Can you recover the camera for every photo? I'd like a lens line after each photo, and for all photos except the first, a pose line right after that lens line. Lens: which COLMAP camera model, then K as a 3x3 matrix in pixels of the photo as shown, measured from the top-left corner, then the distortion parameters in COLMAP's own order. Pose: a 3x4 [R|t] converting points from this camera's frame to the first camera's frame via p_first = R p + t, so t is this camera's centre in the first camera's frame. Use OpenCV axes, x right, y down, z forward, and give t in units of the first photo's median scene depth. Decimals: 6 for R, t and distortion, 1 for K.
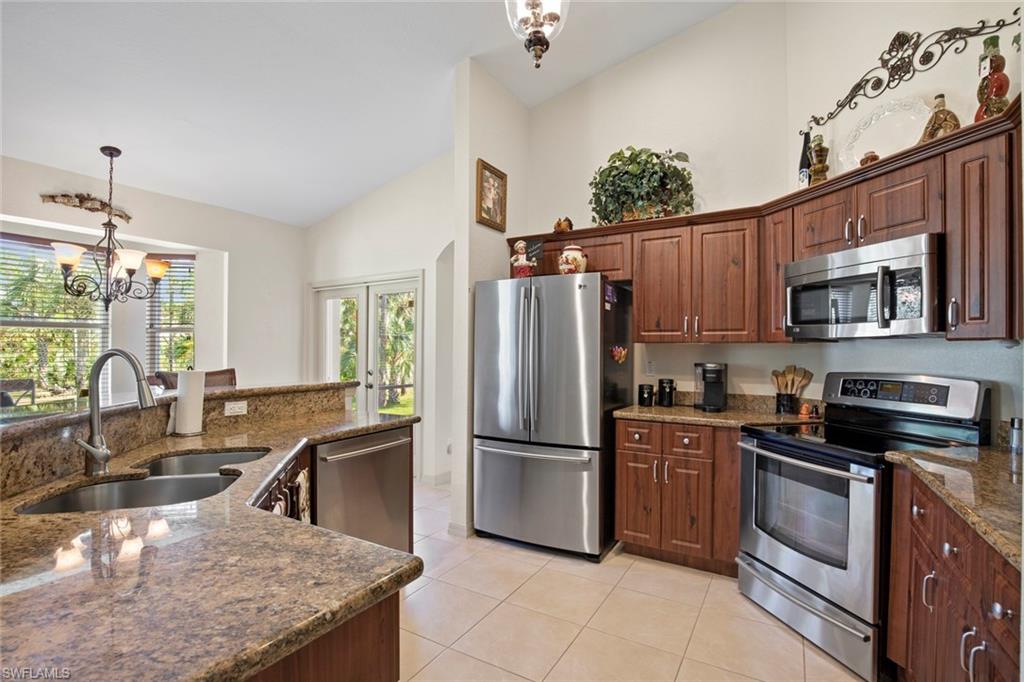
lens RADIAL K [[476.0, 0, 505.6], [0, 476.0, 337.9], [0, 0, 1]] dist [-0.020950, 0.003473]
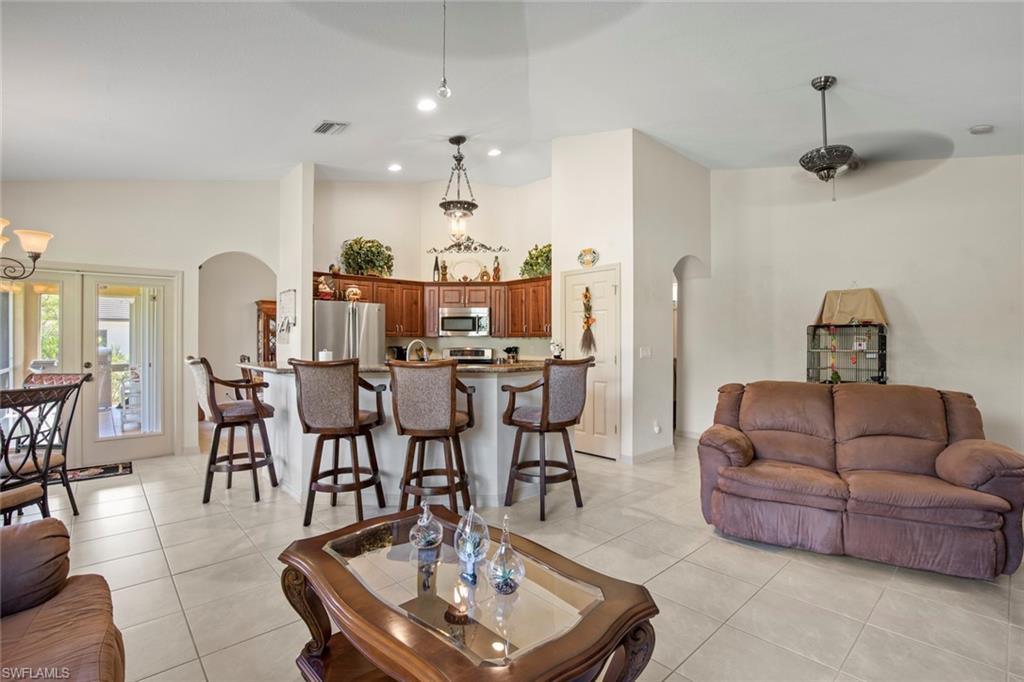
lens RADIAL K [[476.0, 0, 520.5], [0, 476.0, 337.7], [0, 0, 1]] dist [-0.020950, 0.003473]
pose [[0.288953, 0.004302, 0.957334, -1.614778], [-0.018200, 0.999834, 0.001001, -0.000544], [-0.957170, -0.017712, 0.288983, -0.188061]]
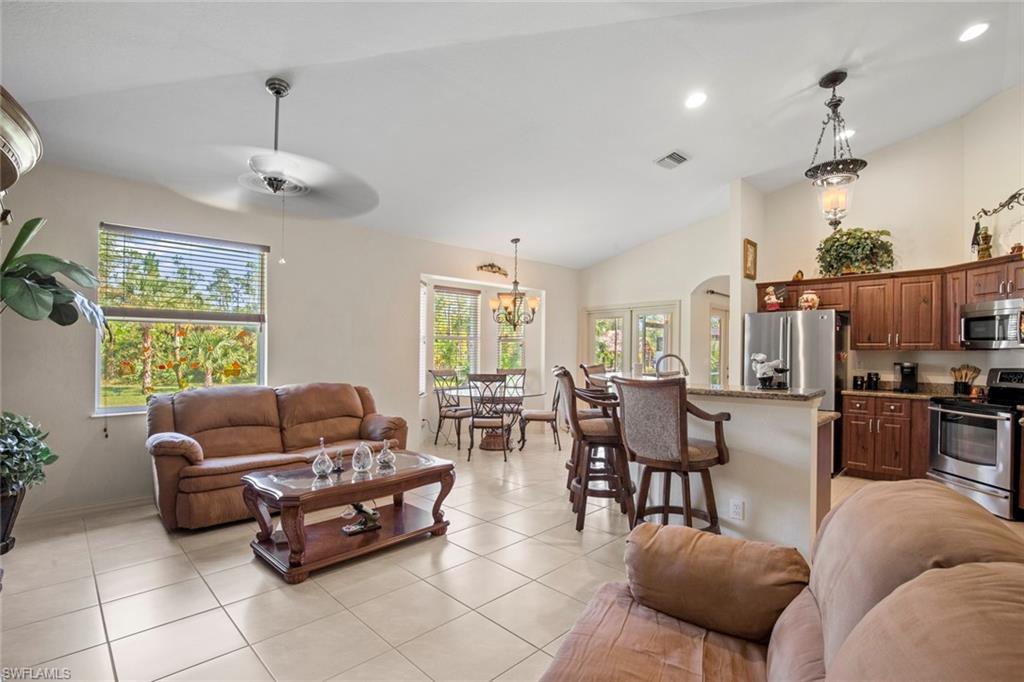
lens RADIAL K [[476.0, 0, 514.3], [0, 476.0, 345.1], [0, 0, 1]] dist [-0.020950, 0.003473]
pose [[0.972837, 0.001064, -0.231488, -0.522755], [0.001178, 0.999954, 0.009546, -0.024823], [0.231488, -0.009559, 0.972791, -0.910426]]
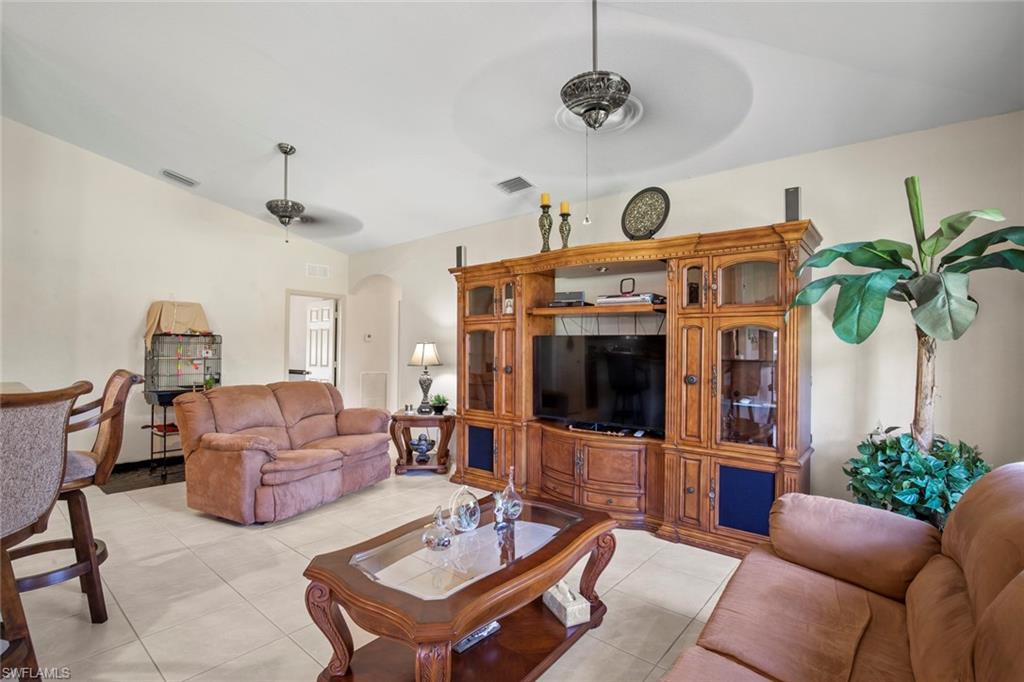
lens RADIAL K [[476.0, 0, 507.7], [0, 476.0, 340.1], [0, 0, 1]] dist [-0.020950, 0.003473]
pose [[-0.983977, -0.006903, 0.178162, -1.267720], [-0.014370, 0.999070, -0.040650, 0.012331], [-0.177716, -0.042559, -0.983161, 0.717789]]
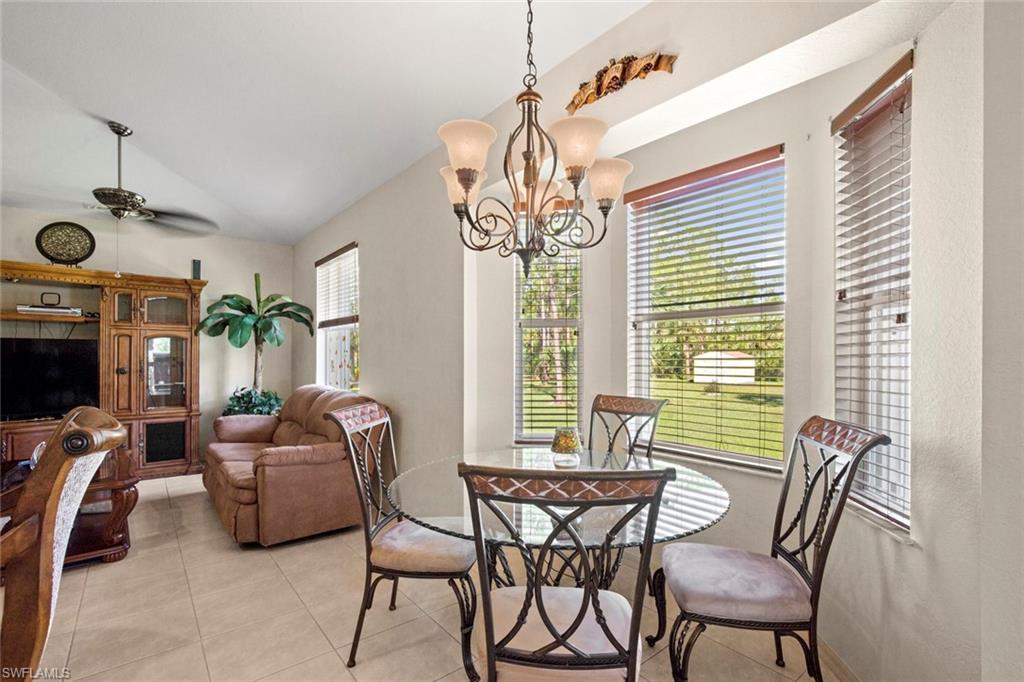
lens RADIAL K [[476.0, 0, 538.3], [0, 476.0, 358.5], [0, 0, 1]] dist [-0.020950, 0.003473]
pose [[-0.325400, 0.007166, -0.945549, -0.450507], [0.017505, 0.999846, 0.001553, 0.032551], [0.945415, -0.016047, -0.325475, 1.408316]]
